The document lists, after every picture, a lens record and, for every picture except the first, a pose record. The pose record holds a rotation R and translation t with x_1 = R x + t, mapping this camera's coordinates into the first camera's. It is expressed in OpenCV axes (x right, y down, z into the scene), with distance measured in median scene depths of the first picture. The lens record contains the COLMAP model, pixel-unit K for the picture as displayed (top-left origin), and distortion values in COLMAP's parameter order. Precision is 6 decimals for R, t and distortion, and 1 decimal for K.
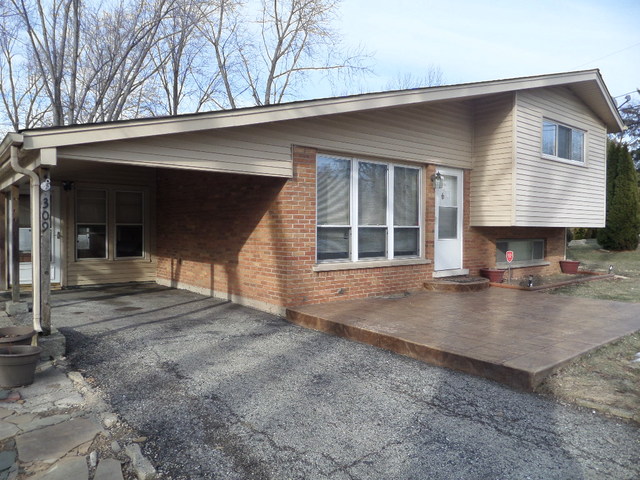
lens RADIAL K [[464.9, 0, 315.3], [0, 464.9, 237.9], [0, 0, 1]] dist [-0.015160, -0.007665]
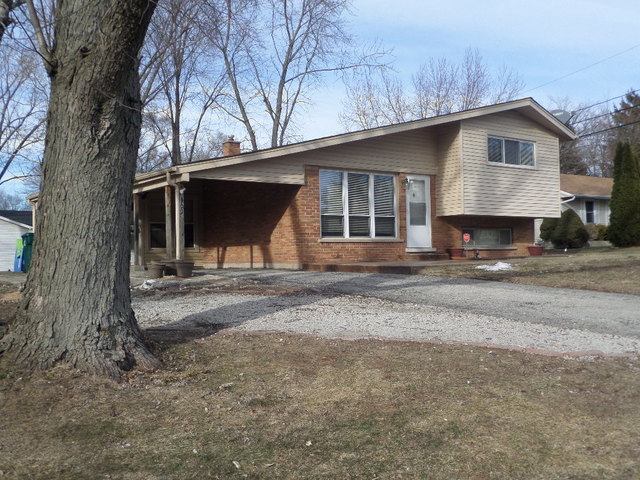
lens RADIAL K [[647.1, 0, 321.7], [0, 647.1, 238.6], [0, 0, 1]] dist [-0.009752, 0.000000]
pose [[0.999116, -0.026955, -0.032270, 0.061619], [0.025328, 0.998437, -0.049822, 0.136347], [0.033563, 0.048960, 0.998237, -0.979806]]
